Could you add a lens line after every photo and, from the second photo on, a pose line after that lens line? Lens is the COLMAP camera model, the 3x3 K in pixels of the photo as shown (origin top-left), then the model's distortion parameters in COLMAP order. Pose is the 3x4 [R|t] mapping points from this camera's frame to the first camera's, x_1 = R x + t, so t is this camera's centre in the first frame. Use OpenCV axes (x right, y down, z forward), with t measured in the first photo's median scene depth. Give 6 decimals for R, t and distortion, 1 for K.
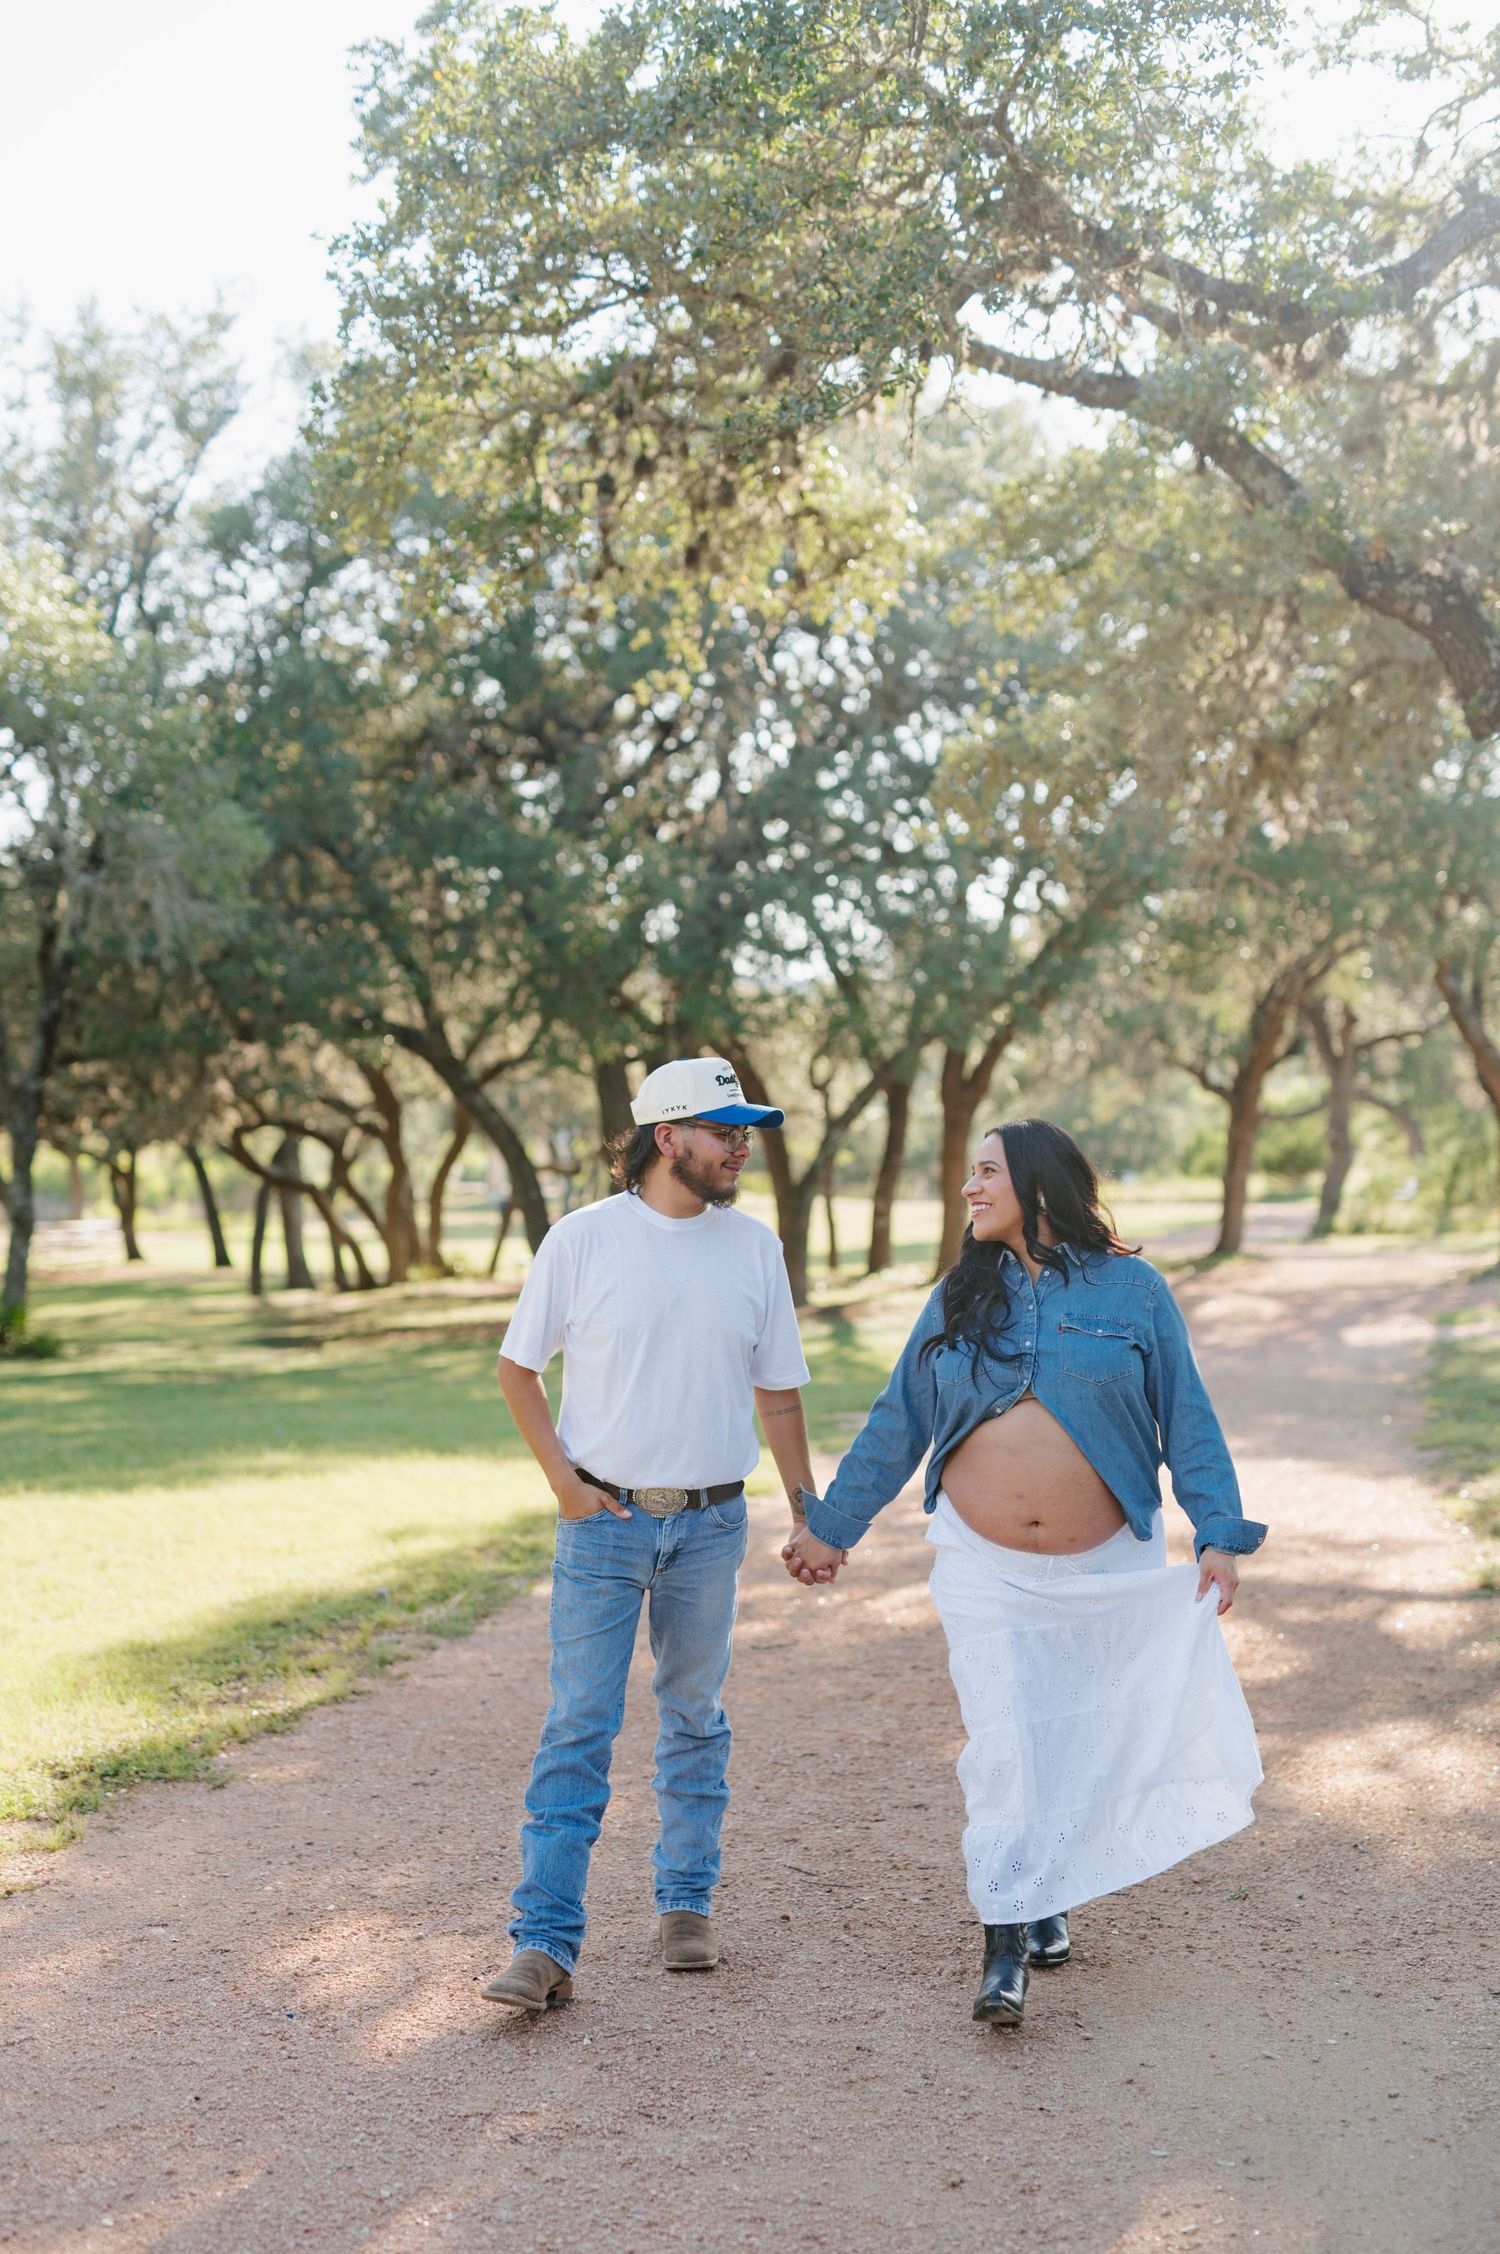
lens RADIAL K [[3714.5, 0, 750.0], [0, 3714.5, 1127.0], [0, 0, 1]] dist [-0.000015, 0.066195]
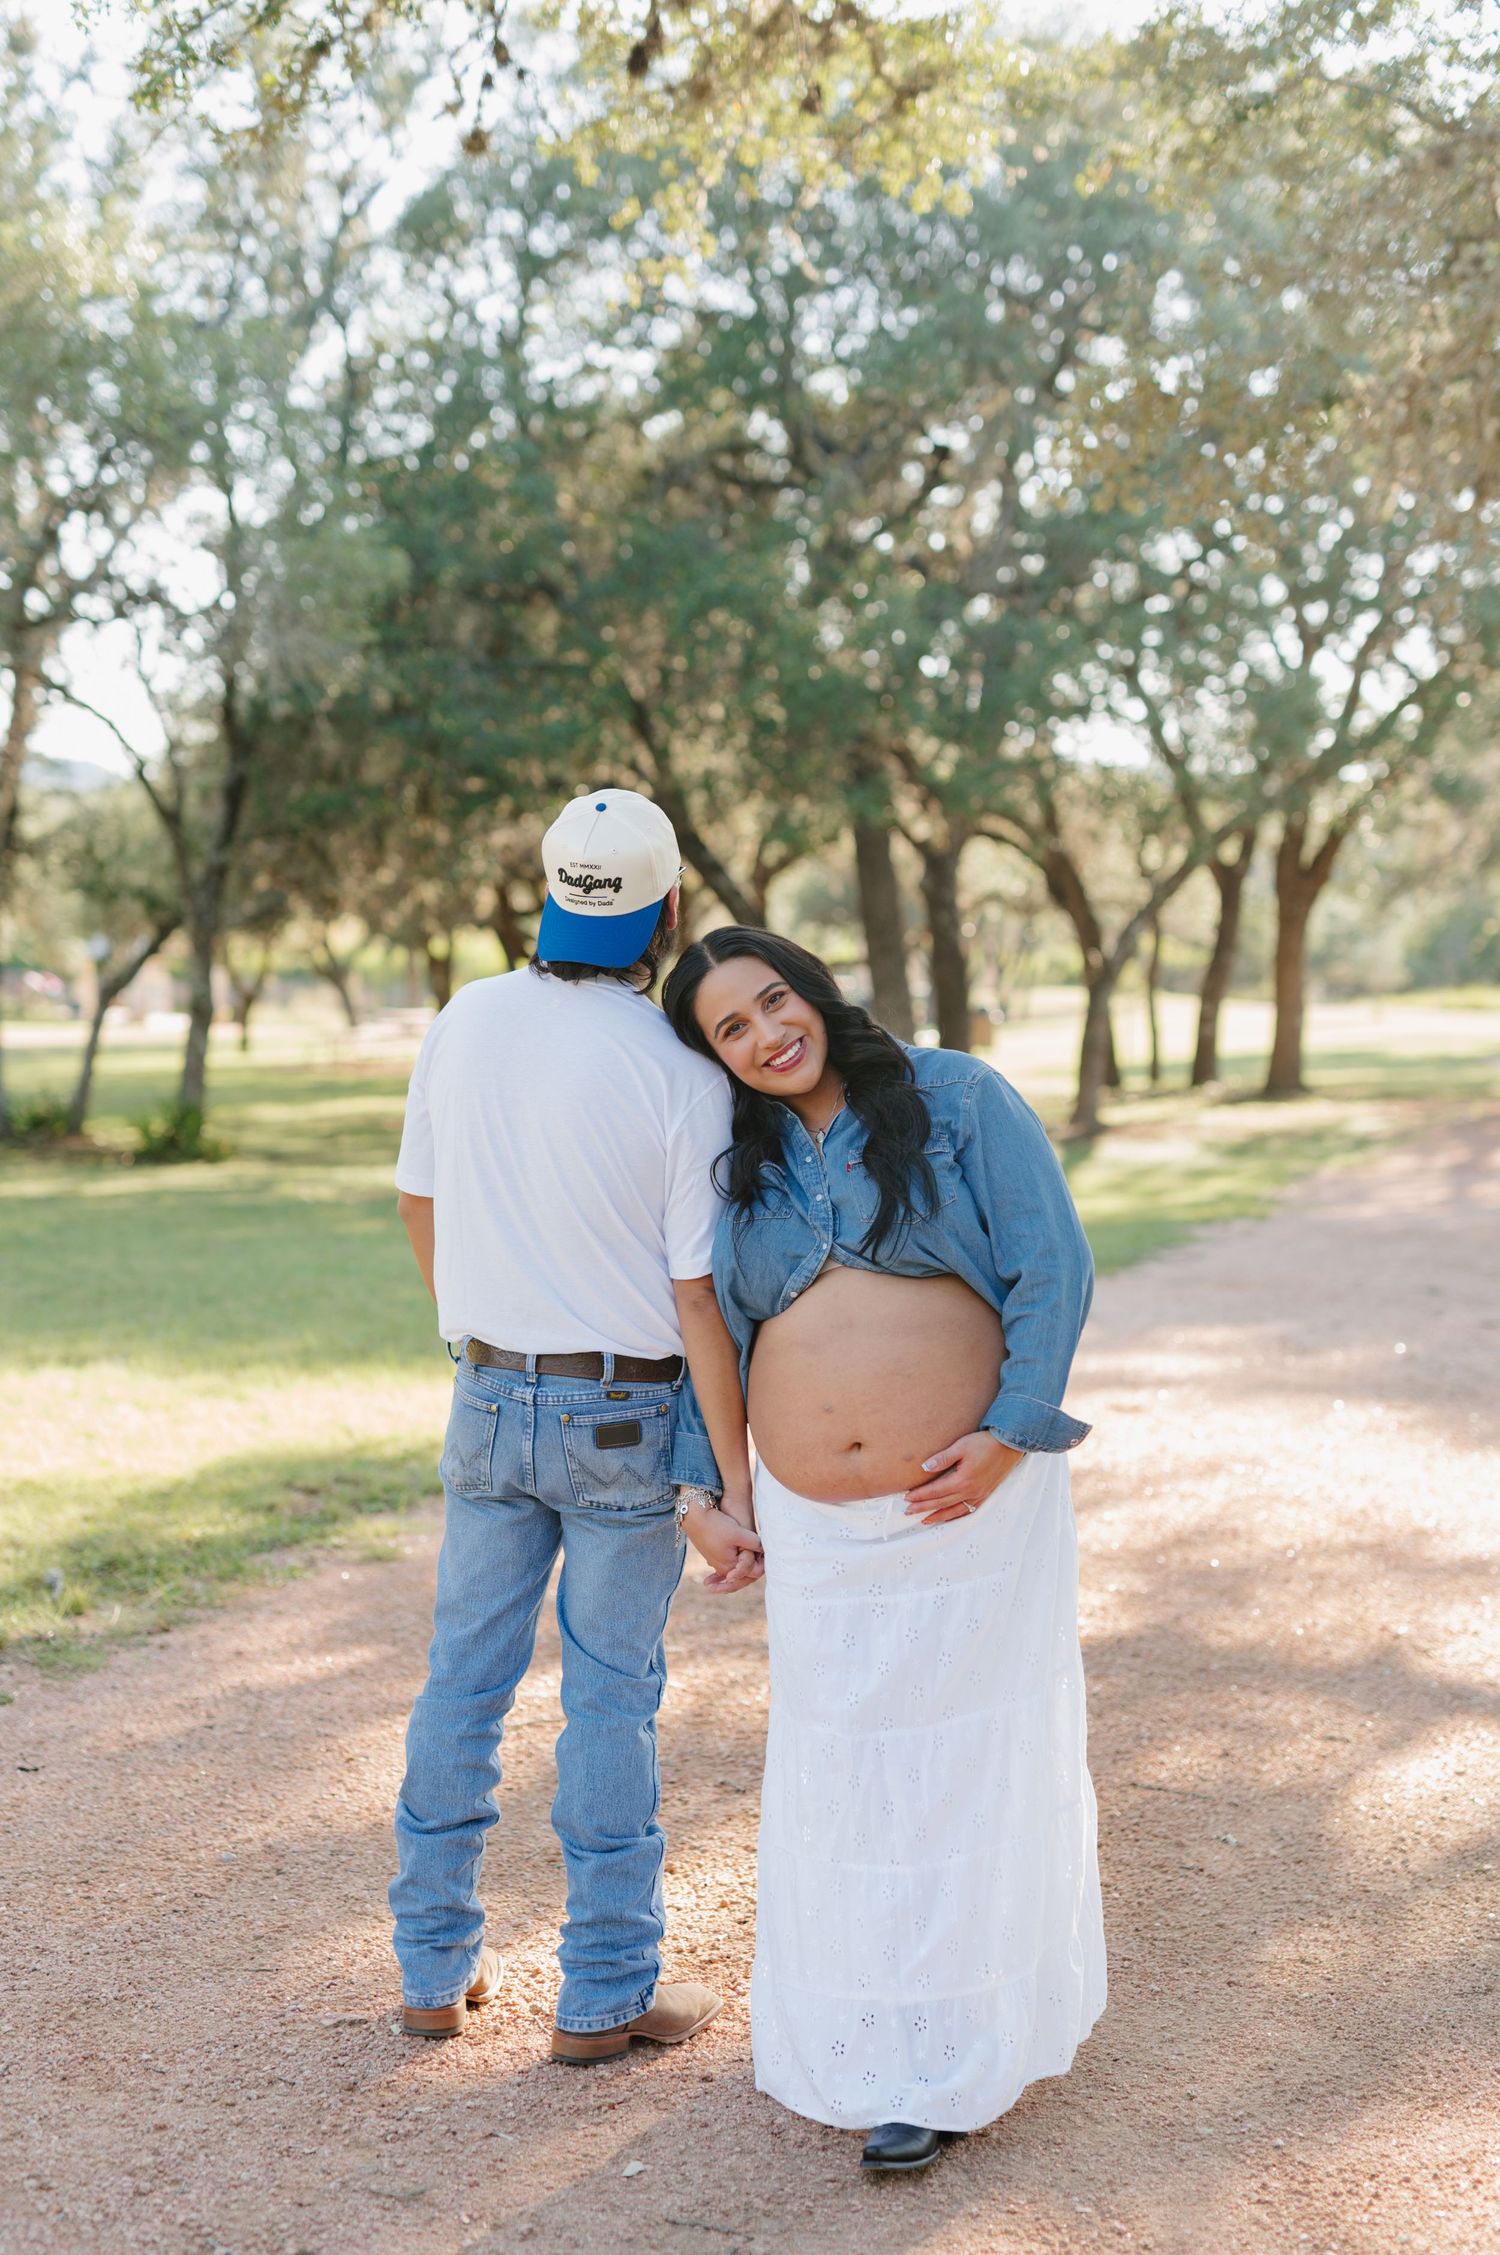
lens RADIAL K [[3430.3, 0, 706.9], [0, 3430.3, 1139.5], [0, 0, 1]] dist [-0.007132, 0.158510]
pose [[0.985410, 0.025332, -0.168300, 0.062490], [-0.014966, 0.997928, 0.062576, 0.002878], [0.169537, -0.059145, 0.983748, 0.197267]]
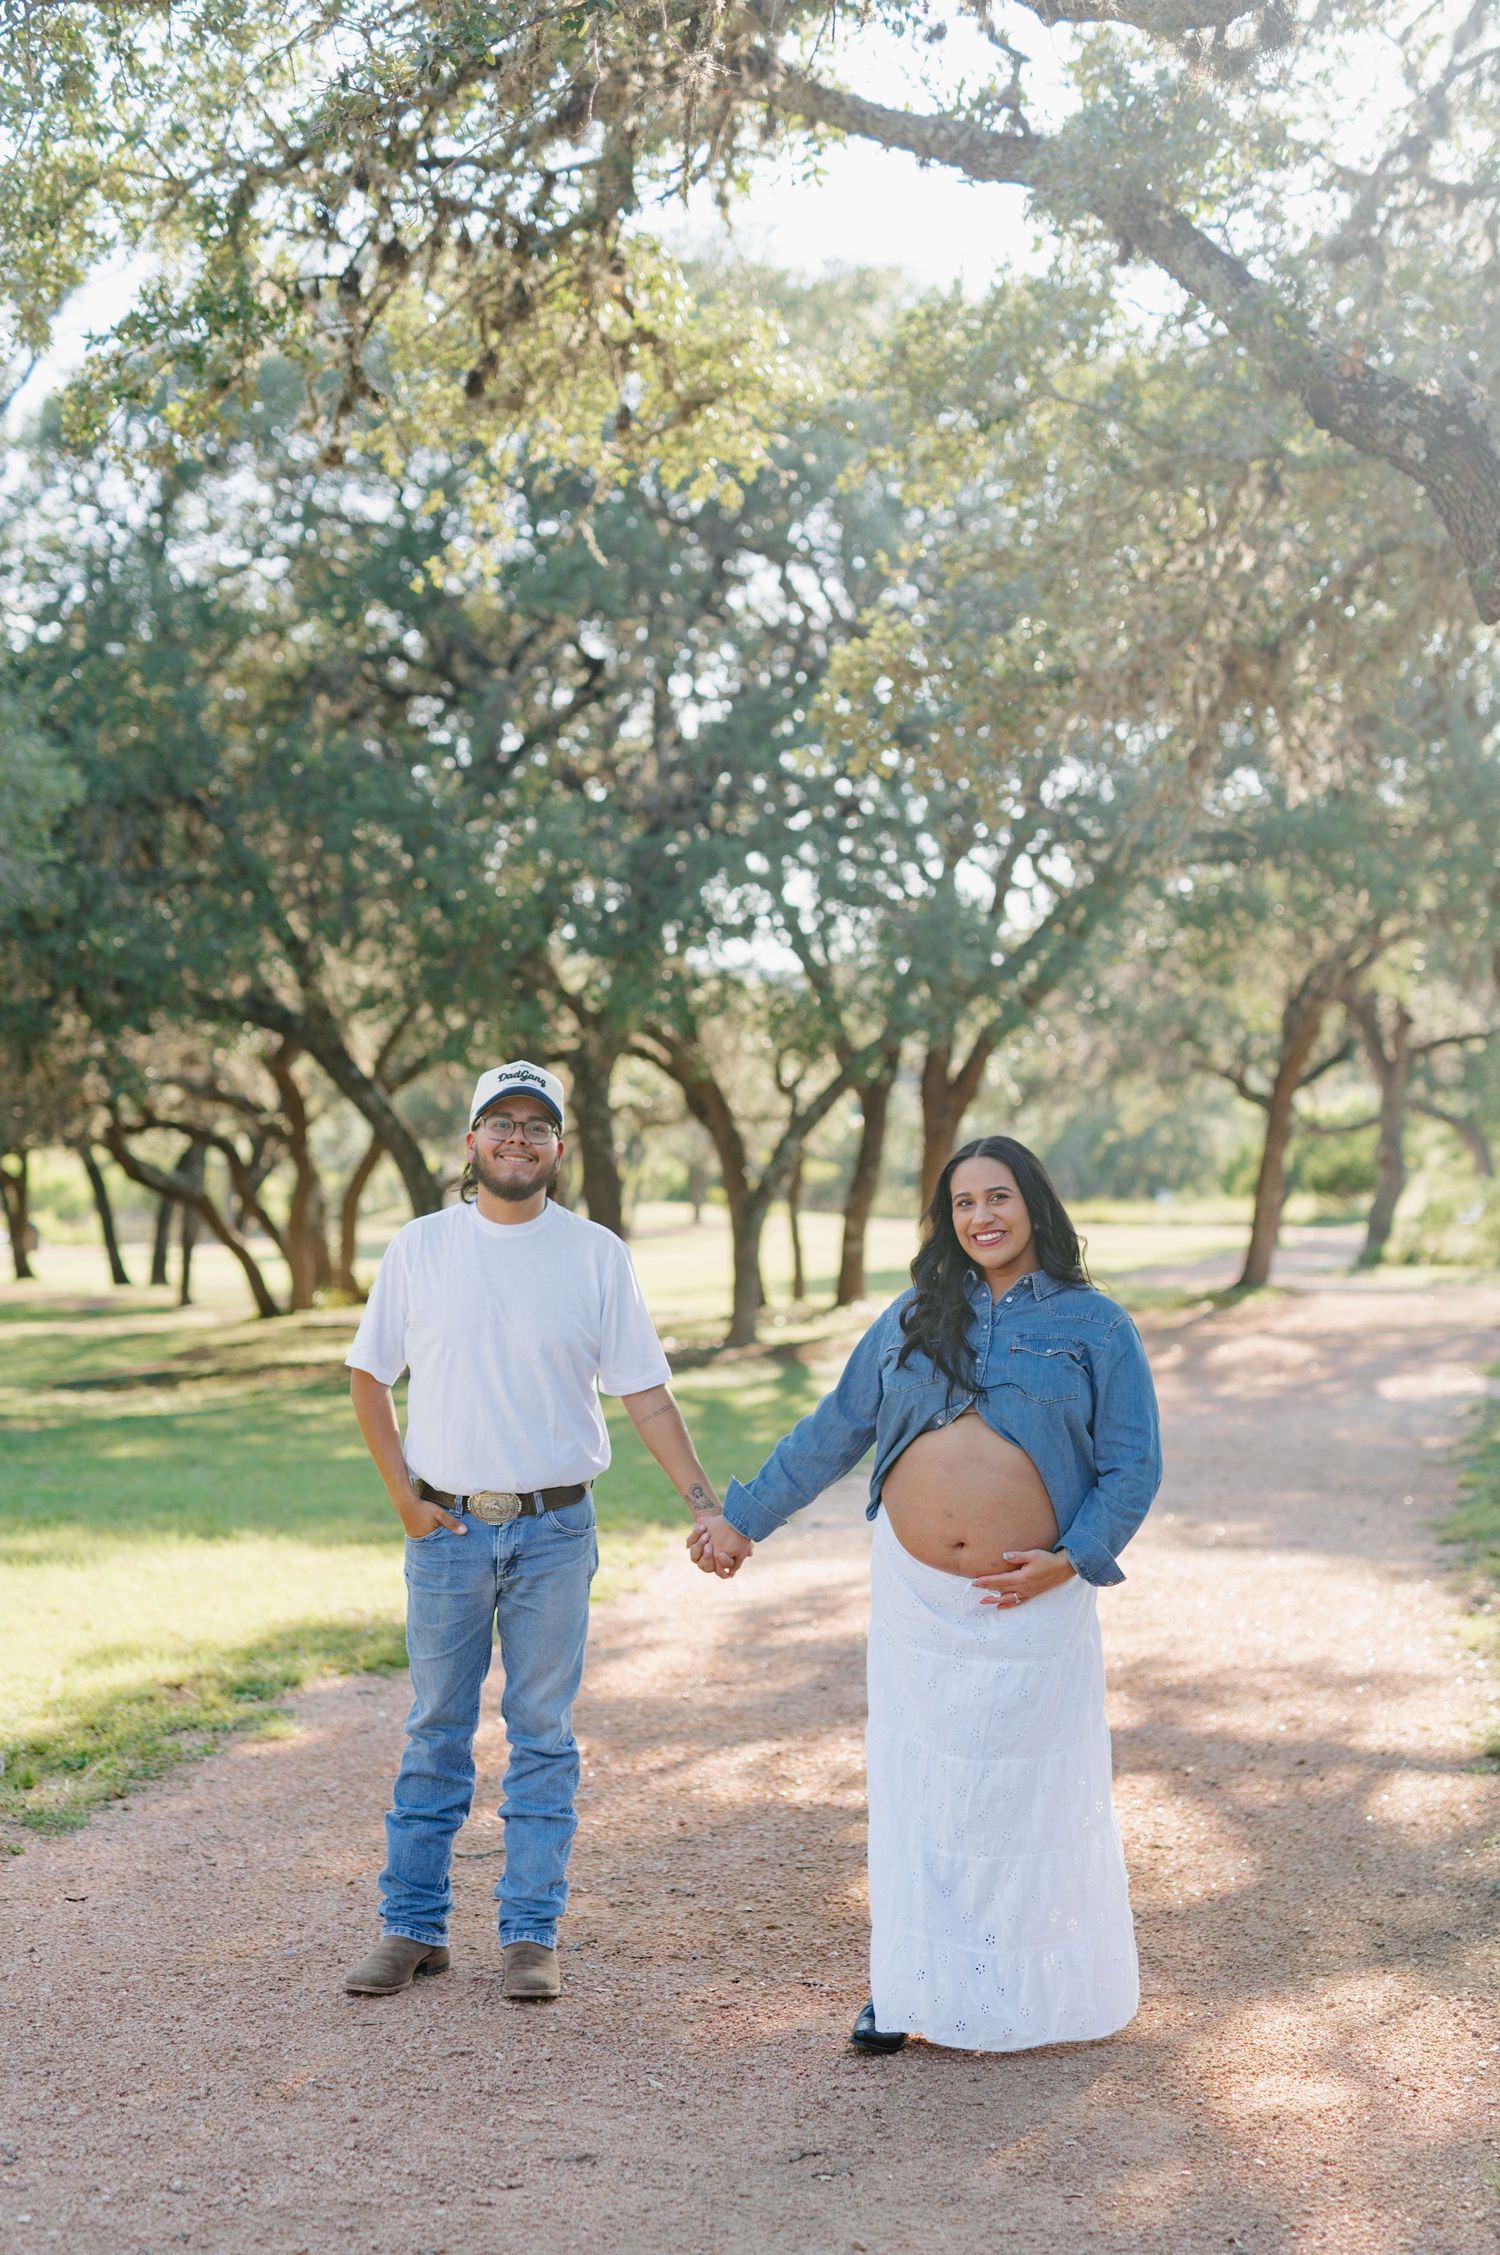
lens RADIAL K [[3926.7, 0, 792.8], [0, 3926.7, 1137.1], [0, 0, 1]] dist [0.001014, 0.047531]
pose [[0.999873, 0.011610, -0.010960, 0.034732], [-0.011603, 0.999932, 0.000722, -0.000248], [0.010968, -0.000594, 0.999940, 0.096894]]
